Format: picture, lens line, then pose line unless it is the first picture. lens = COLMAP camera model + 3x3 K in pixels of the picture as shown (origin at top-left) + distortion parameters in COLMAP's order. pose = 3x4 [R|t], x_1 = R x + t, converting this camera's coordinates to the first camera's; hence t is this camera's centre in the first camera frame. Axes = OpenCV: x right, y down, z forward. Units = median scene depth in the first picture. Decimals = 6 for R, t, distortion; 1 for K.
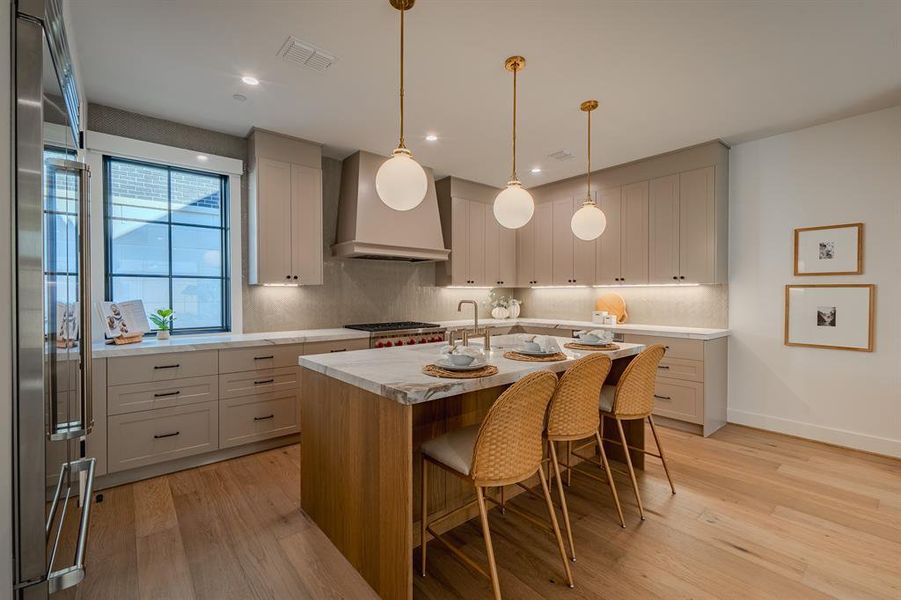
lens RADIAL K [[392.2, 0, 449.7], [0, 392.2, 299.1], [0, 0, 1]] dist [0.002001, -0.001703]
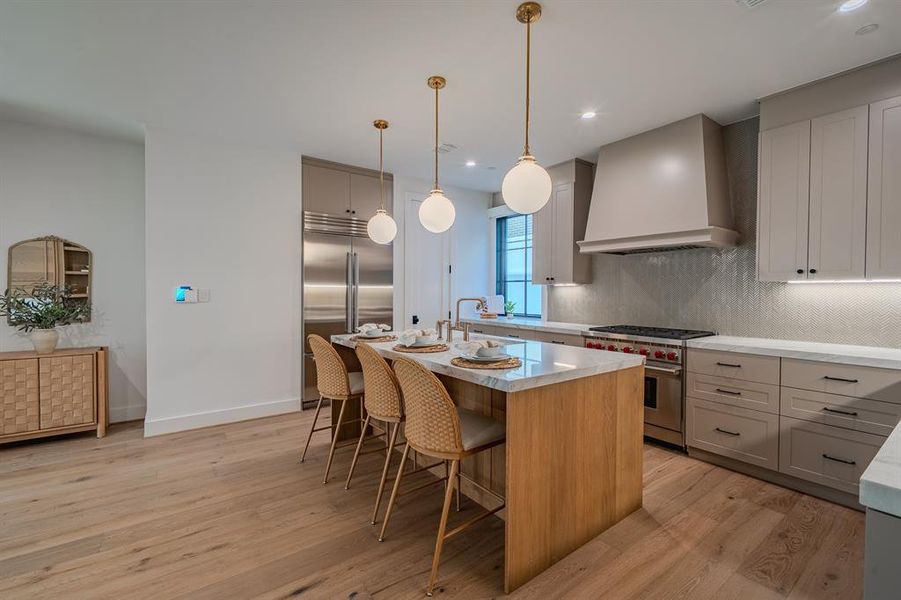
lens RADIAL K [[392.2, 0, 451.4], [0, 392.2, 297.9], [0, 0, 1]] dist [0.002001, -0.001703]
pose [[-0.059068, 0.018177, -0.998088, 0.870063], [-0.016175, 0.999686, 0.019163, -0.014061], [0.998123, 0.017276, -0.058756, 0.766224]]
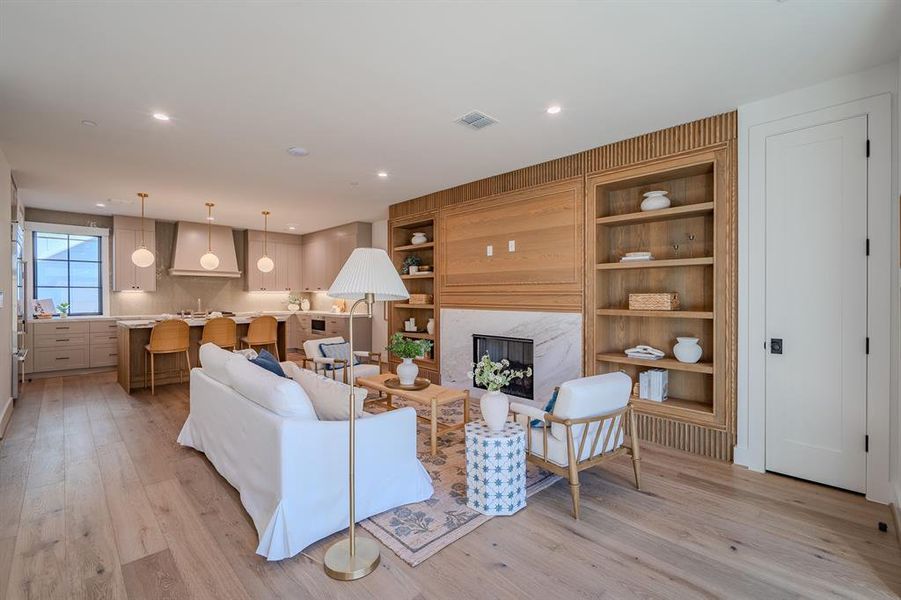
lens RADIAL K [[392.2, 0, 451.5], [0, 392.2, 298.4], [0, 0, 1]] dist [0.002001, -0.001703]
pose [[0.996174, 0.000508, 0.087392, 1.027955], [-0.000105, 0.999989, -0.004616, 0.008950], [-0.087394, 0.004589, 0.996163, -1.132189]]
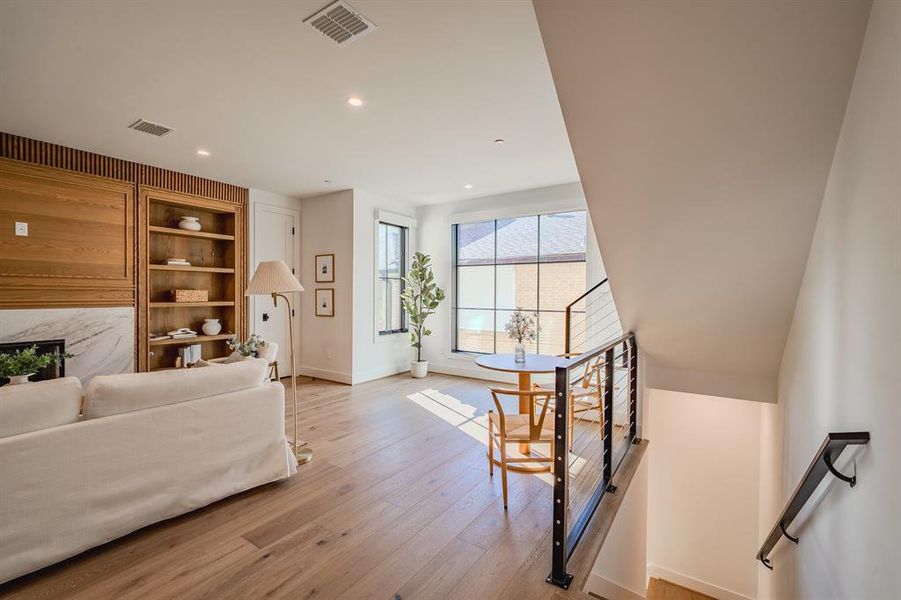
lens RADIAL K [[392.2, 0, 449.9], [0, 392.2, 297.5], [0, 0, 1]] dist [0.002001, -0.001703]
pose [[-0.282694, -0.010562, 0.959152, 0.016342], [0.005737, 0.999903, 0.012702, 0.006228], [-0.959193, 0.009094, -0.282606, -0.662027]]
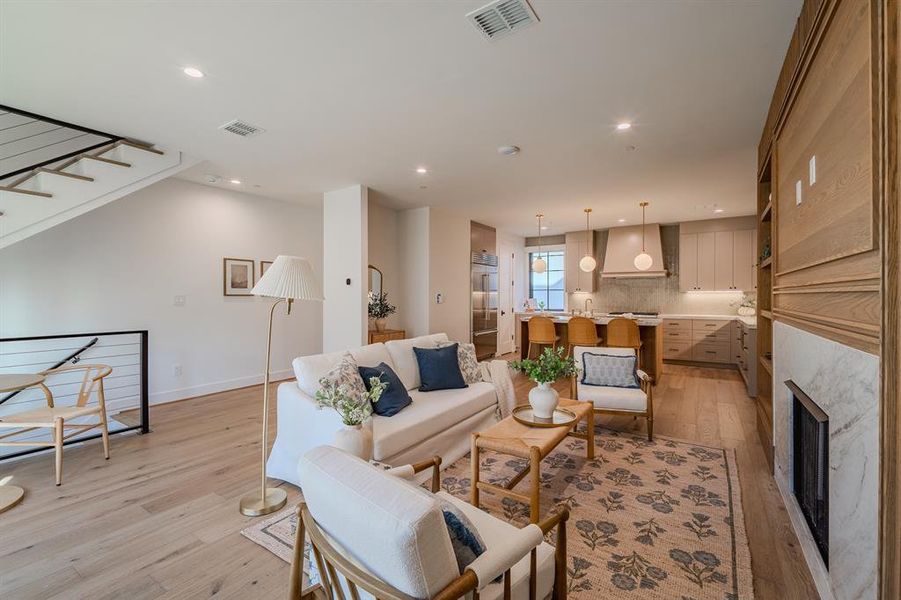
lens RADIAL K [[392.2, 0, 448.3], [0, 392.2, 299.0], [0, 0, 1]] dist [0.002001, -0.001703]
pose [[0.288443, 0.006396, -0.957476, 1.688494], [-0.012426, 0.999918, 0.002936, 0.006313], [0.957417, 0.011051, 0.288499, -0.463548]]
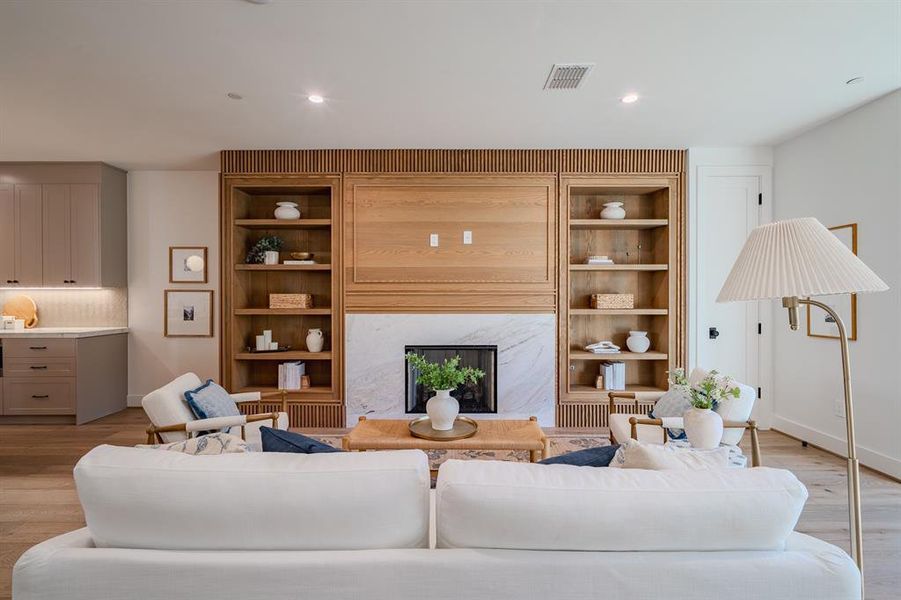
lens RADIAL K [[392.2, 0, 448.6], [0, 392.2, 299.0], [0, 0, 1]] dist [0.002001, -0.001703]
pose [[0.639308, -0.004136, 0.768940, 0.463151], [0.008957, 0.999958, -0.002069, 0.004598], [-0.768899, 0.008210, 0.639318, -0.523783]]
